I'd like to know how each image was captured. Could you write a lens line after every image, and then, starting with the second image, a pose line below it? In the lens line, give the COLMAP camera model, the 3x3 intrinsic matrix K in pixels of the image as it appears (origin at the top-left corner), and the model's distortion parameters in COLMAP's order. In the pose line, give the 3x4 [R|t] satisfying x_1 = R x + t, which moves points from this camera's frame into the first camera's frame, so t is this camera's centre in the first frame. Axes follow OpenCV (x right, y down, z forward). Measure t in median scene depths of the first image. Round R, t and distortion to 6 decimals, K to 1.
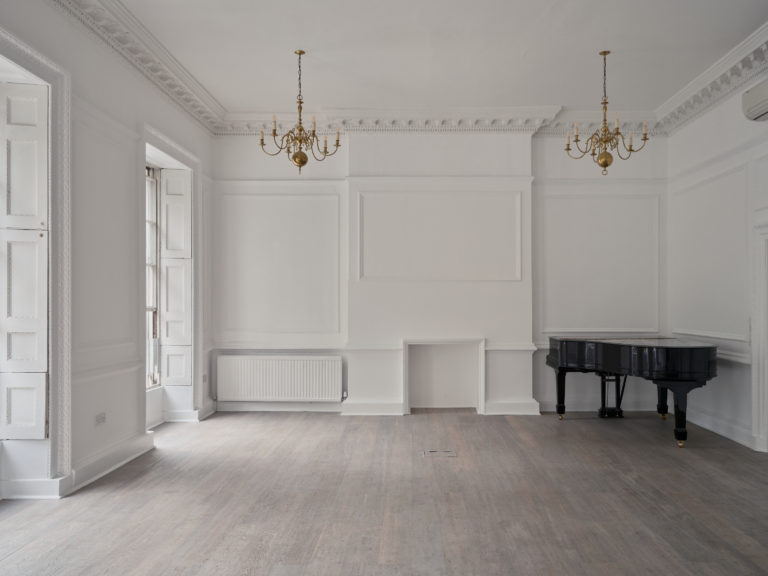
lens RADIAL K [[598.4, 0, 417.8], [0, 598.4, 302.3], [0, 0, 1]] dist [0.002922, 0.004056]
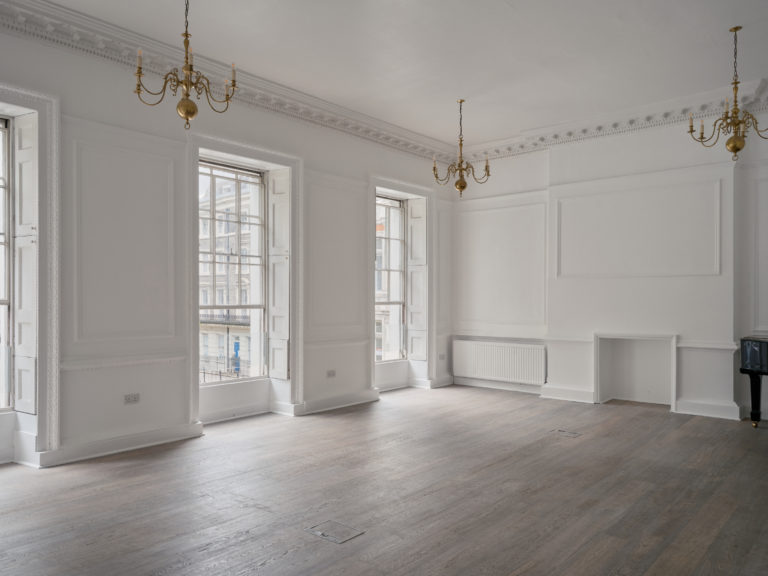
lens RADIAL K [[580.6, 0, 386.4], [0, 580.6, 302.4], [0, 0, 1]] dist [-0.013441, 0.006388]
pose [[0.754995, 0.003794, -0.655720, 0.492395], [0.000425, 0.999980, 0.006276, 0.001606], [0.655730, -0.005017, 0.754978, -0.033483]]
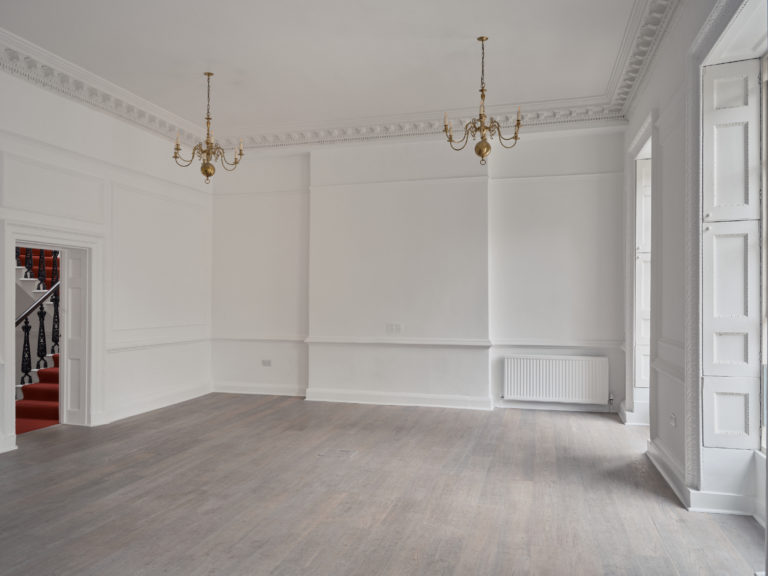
lens RADIAL K [[580.6, 0, 386.6], [0, 580.6, 292.8], [0, 0, 1]] dist [-0.013441, 0.006388]
pose [[-0.964201, 0.003294, 0.265152, -0.286877], [0.000172, 0.999930, -0.011799, 0.000088], [-0.265172, -0.011331, -0.964135, 1.294450]]
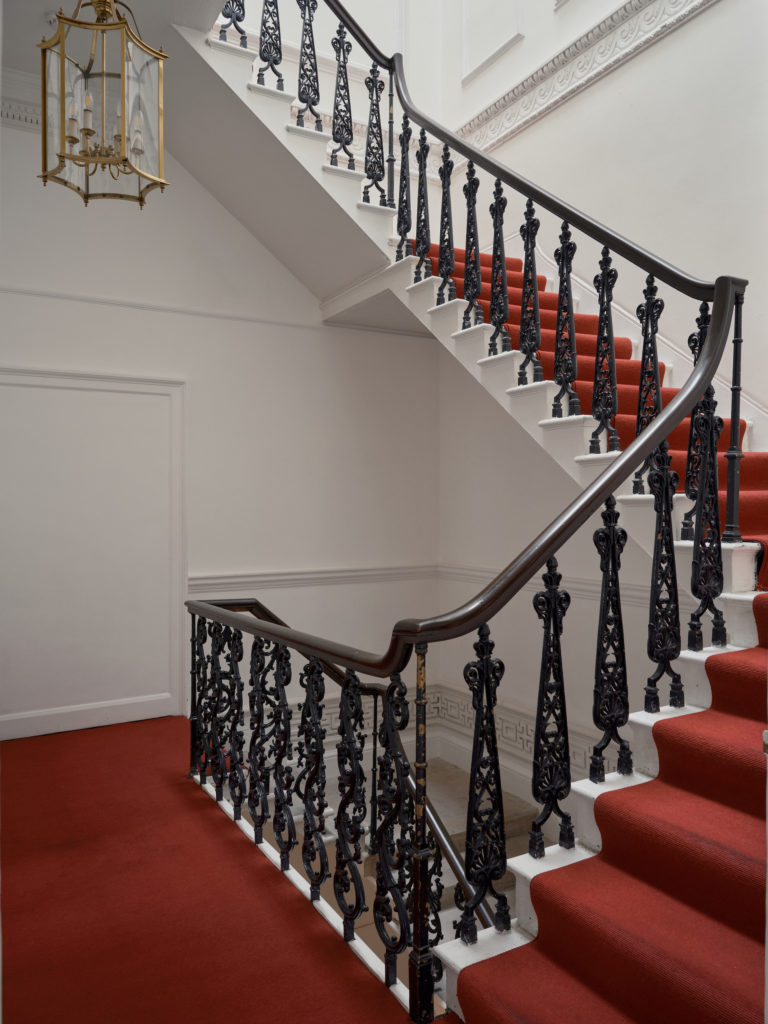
lens RADIAL K [[774.1, 0, 389.8], [0, 774.1, 513.1], [0, 0, 1]] dist [-0.013441, 0.006388]
pose [[-0.491941, -0.011300, 0.870555, 0.563463], [-0.000961, 0.999922, 0.012437, 0.013630], [-0.870628, 0.005281, -0.491913, 0.495431]]
